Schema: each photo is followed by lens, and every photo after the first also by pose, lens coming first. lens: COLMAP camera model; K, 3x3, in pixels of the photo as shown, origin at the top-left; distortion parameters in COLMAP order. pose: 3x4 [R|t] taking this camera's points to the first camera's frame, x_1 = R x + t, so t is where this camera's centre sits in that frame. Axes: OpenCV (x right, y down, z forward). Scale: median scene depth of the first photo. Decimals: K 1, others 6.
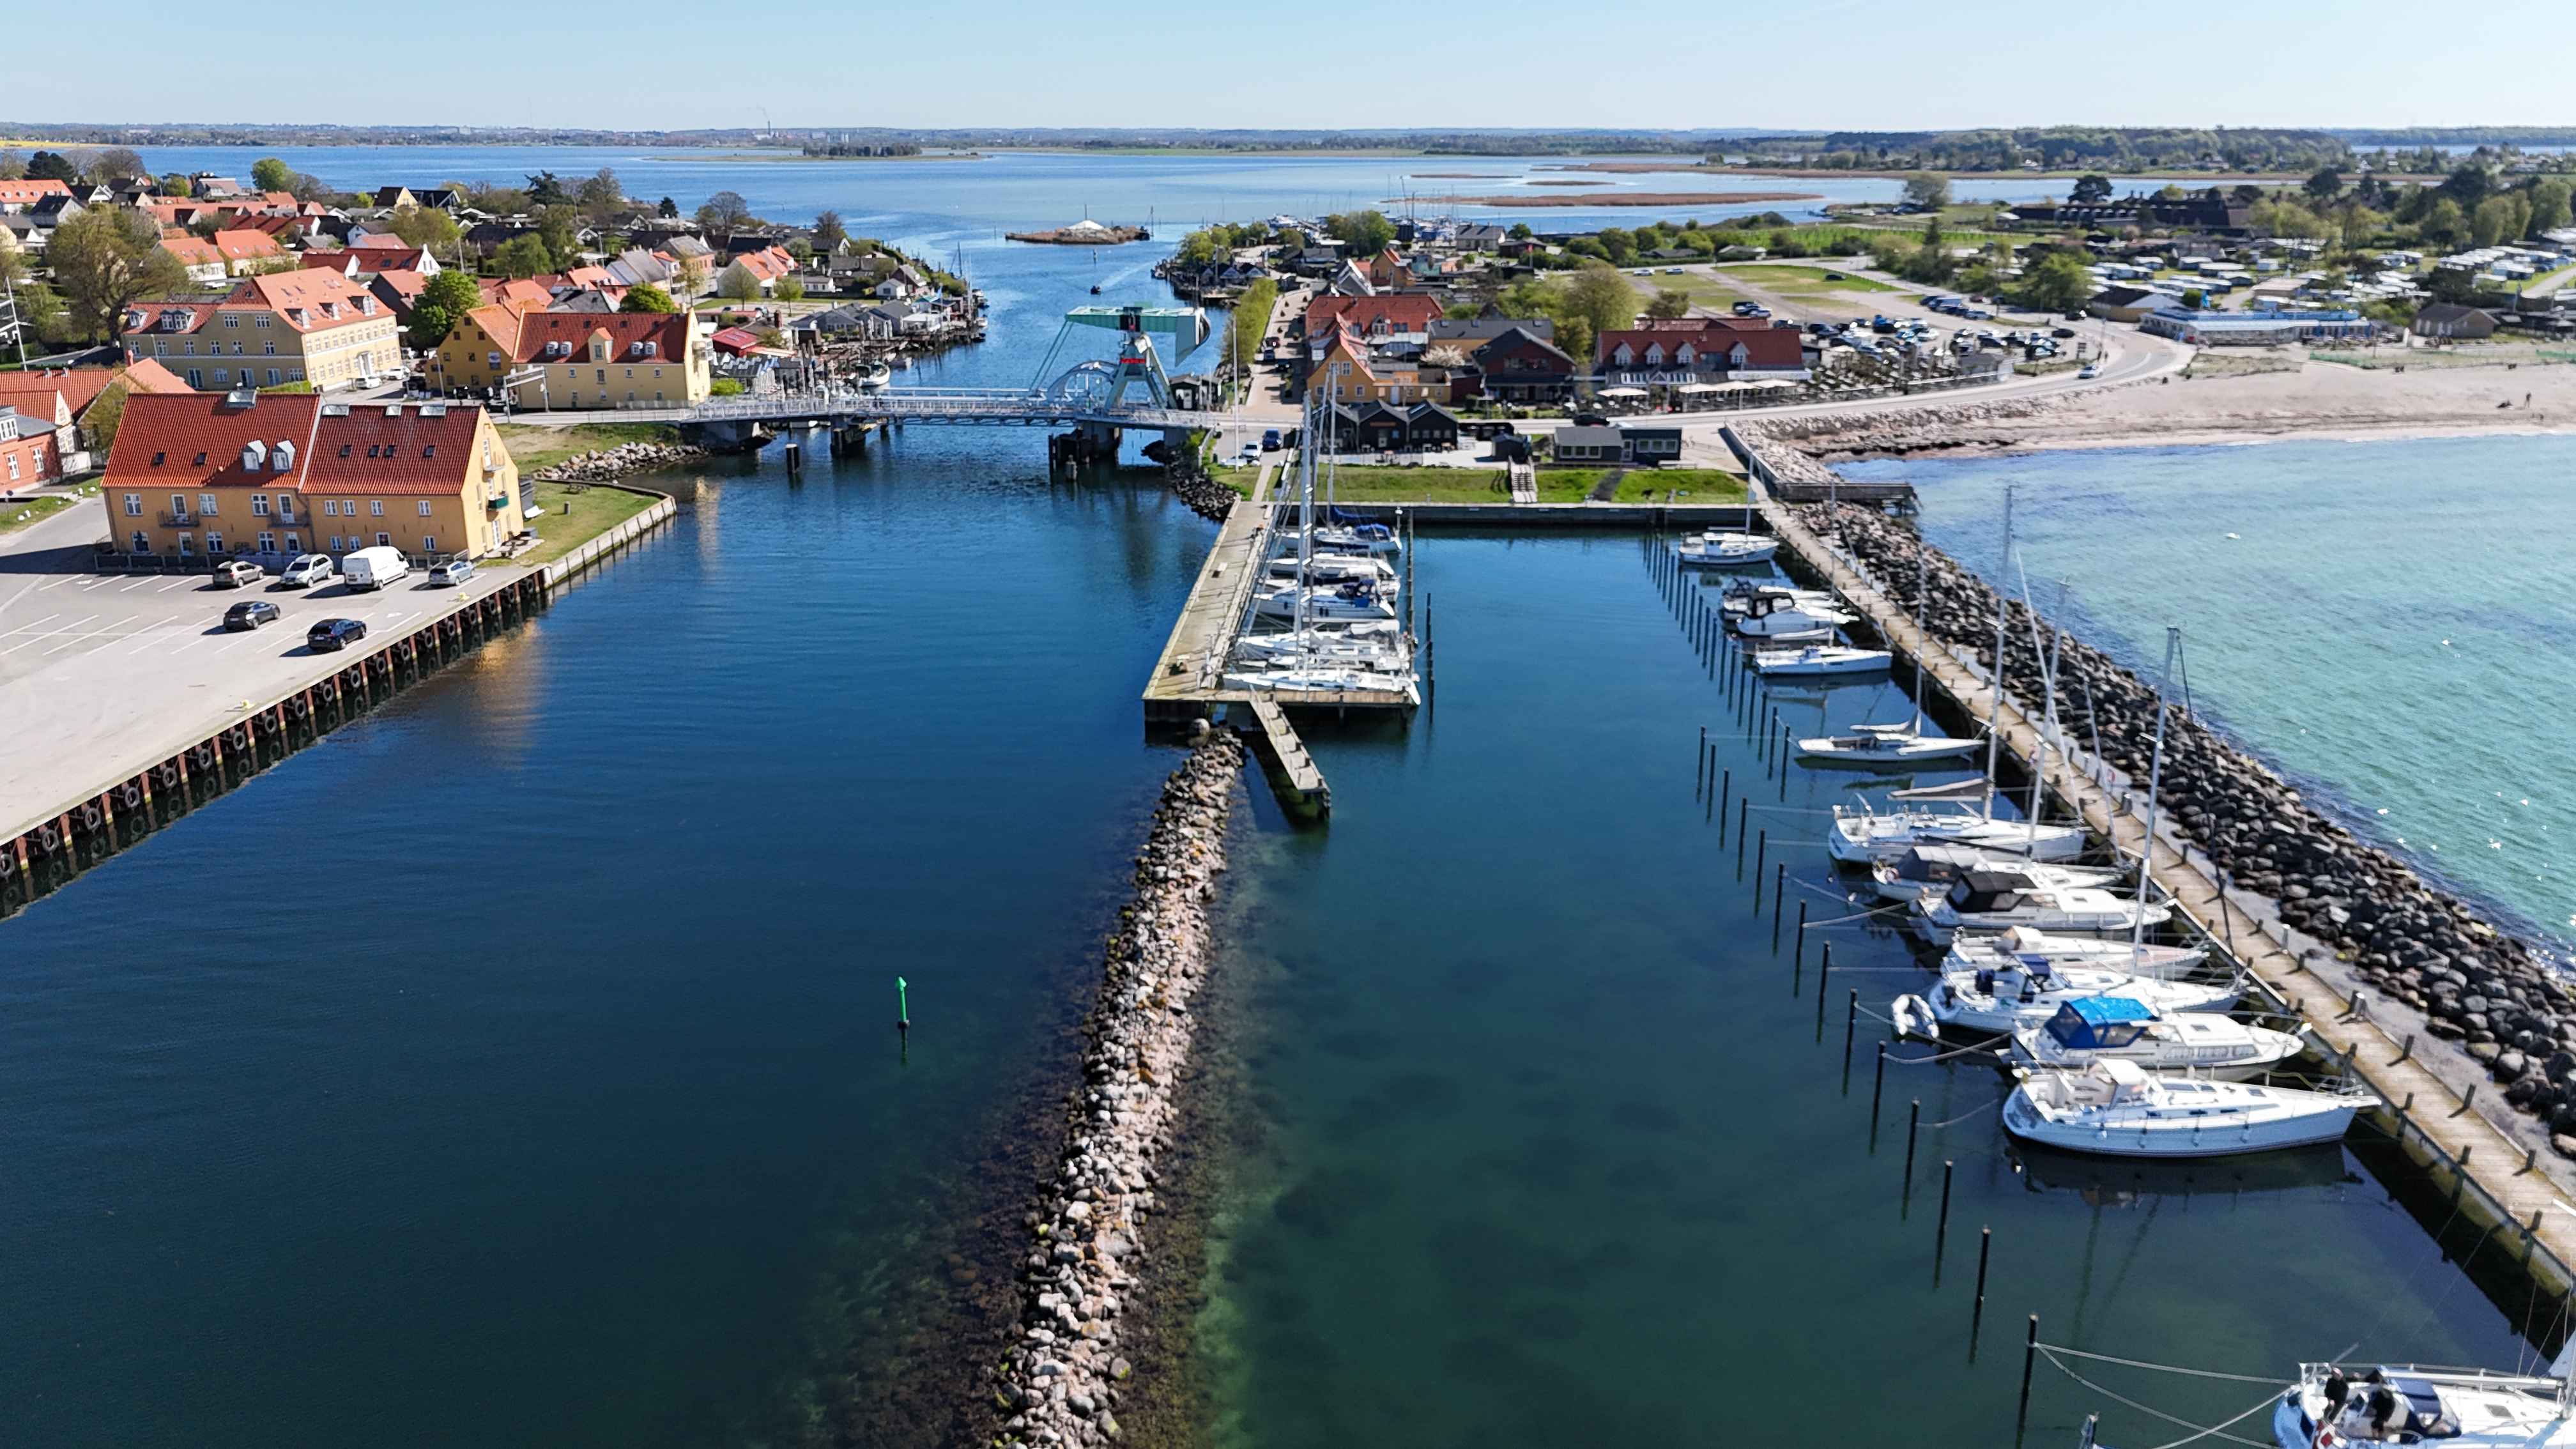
lens RADIAL K [[1899.6, 0, 1288.0], [0, 1899.6, 724.5], [0, 0, 1]] dist [0.064478, -0.053536]
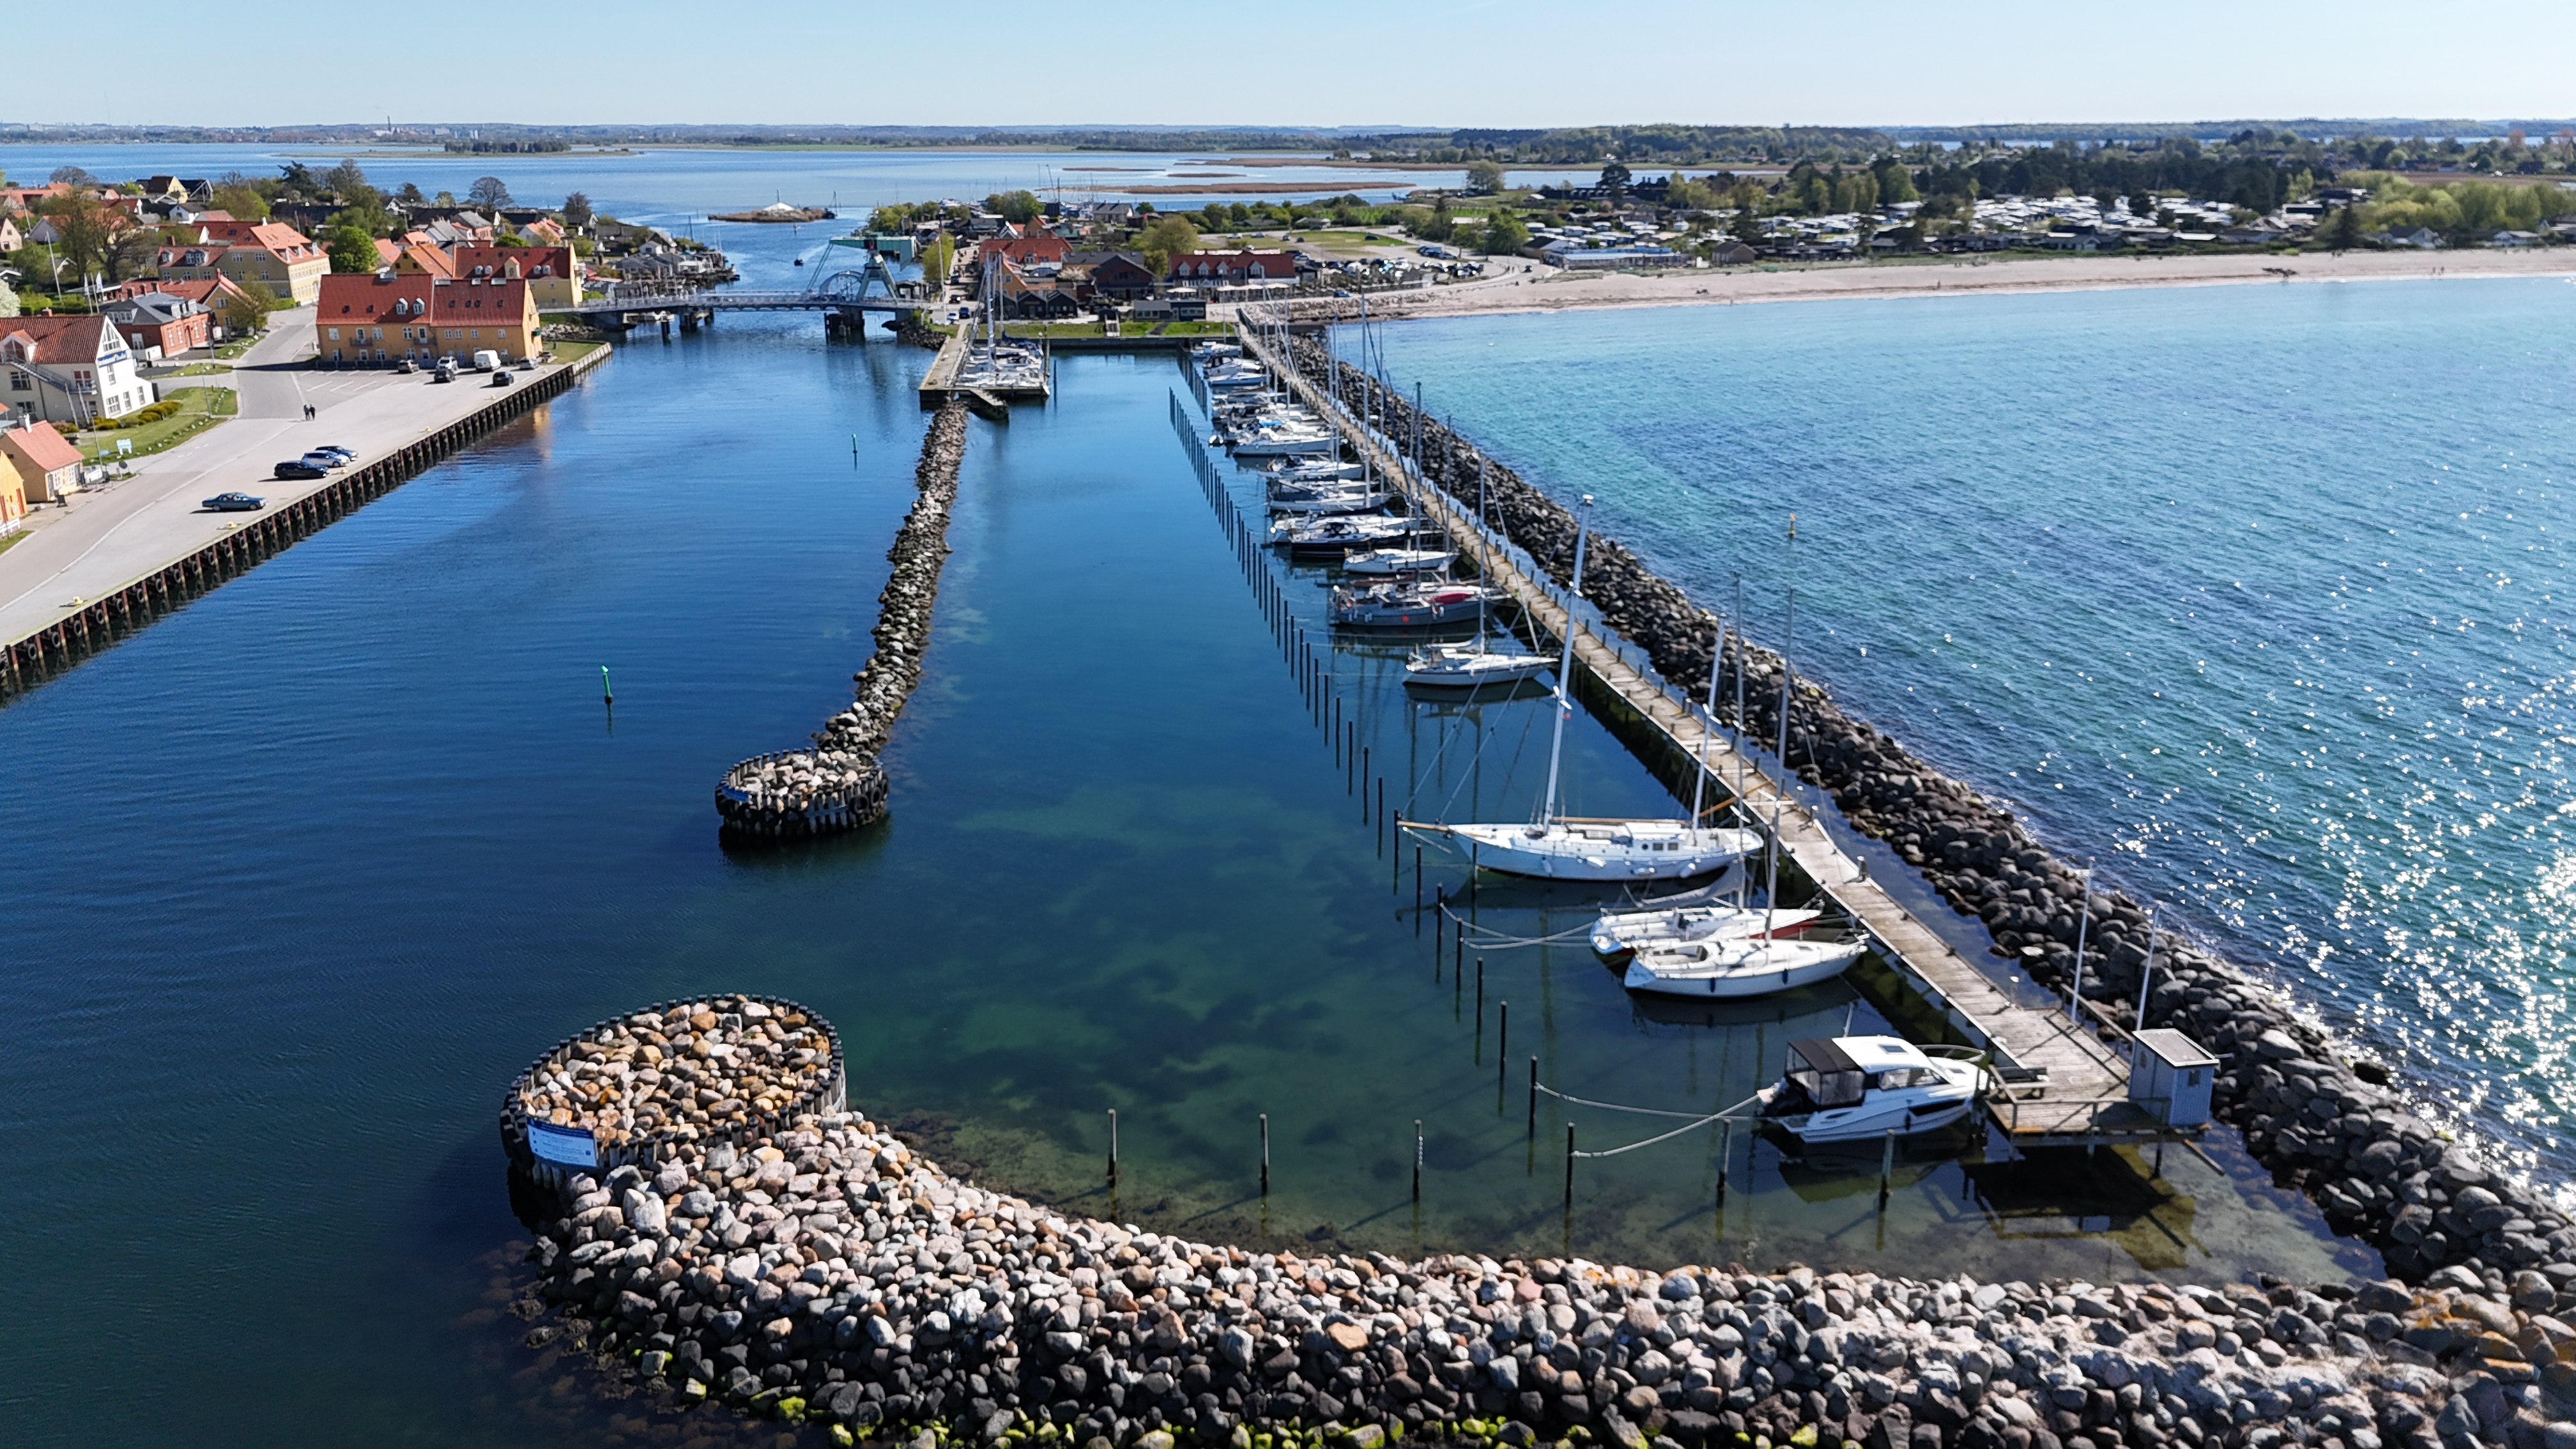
lens RADIAL K [[1899.6, 0, 1288.0], [0, 1899.6, 724.5], [0, 0, 1]] dist [0.064478, -0.053536]
pose [[0.985143, -0.054058, 0.163008, -0.013510], [0.053809, 0.998534, 0.005942, 0.137422], [-0.163090, 0.002917, 0.986607, -0.441794]]
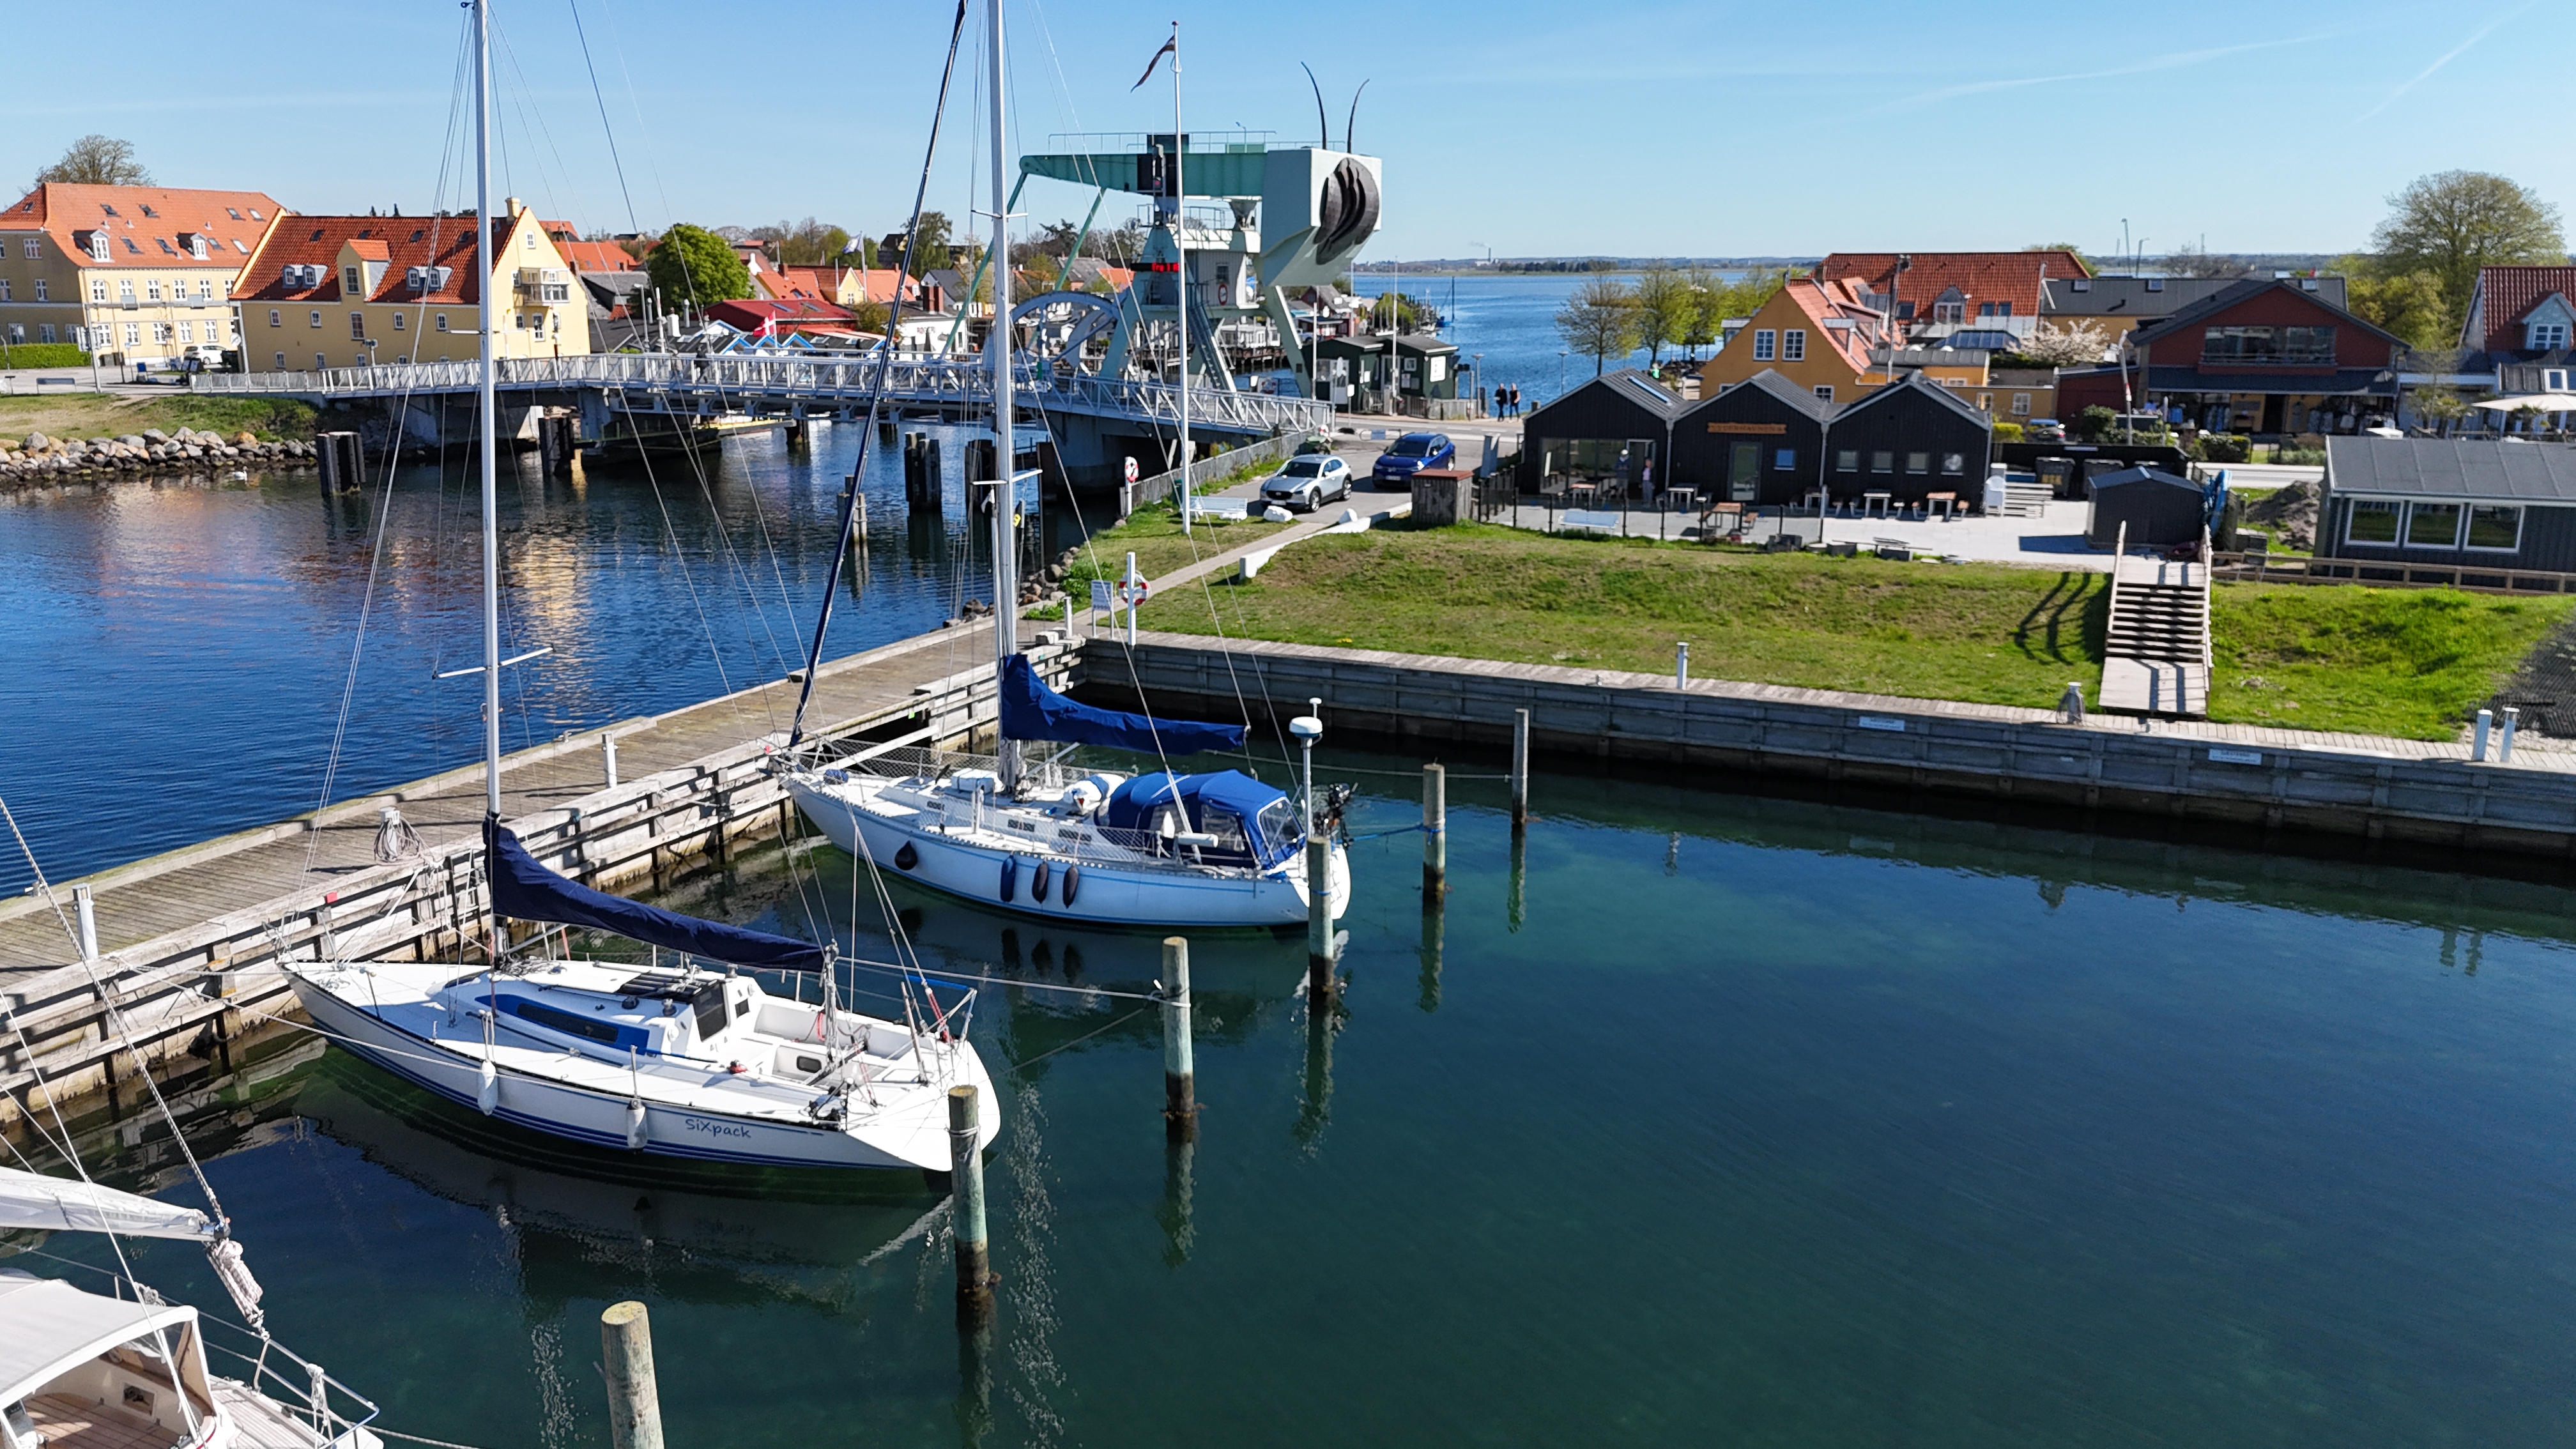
lens RADIAL K [[1899.6, 0, 1288.0], [0, 1899.6, 724.5], [0, 0, 1]] dist [0.064478, -0.053536]
pose [[0.934487, 0.083810, -0.345991, 0.061363], [-0.105660, 0.993395, -0.044745, -0.053531], [0.339956, 0.078372, 0.937170, 0.427334]]
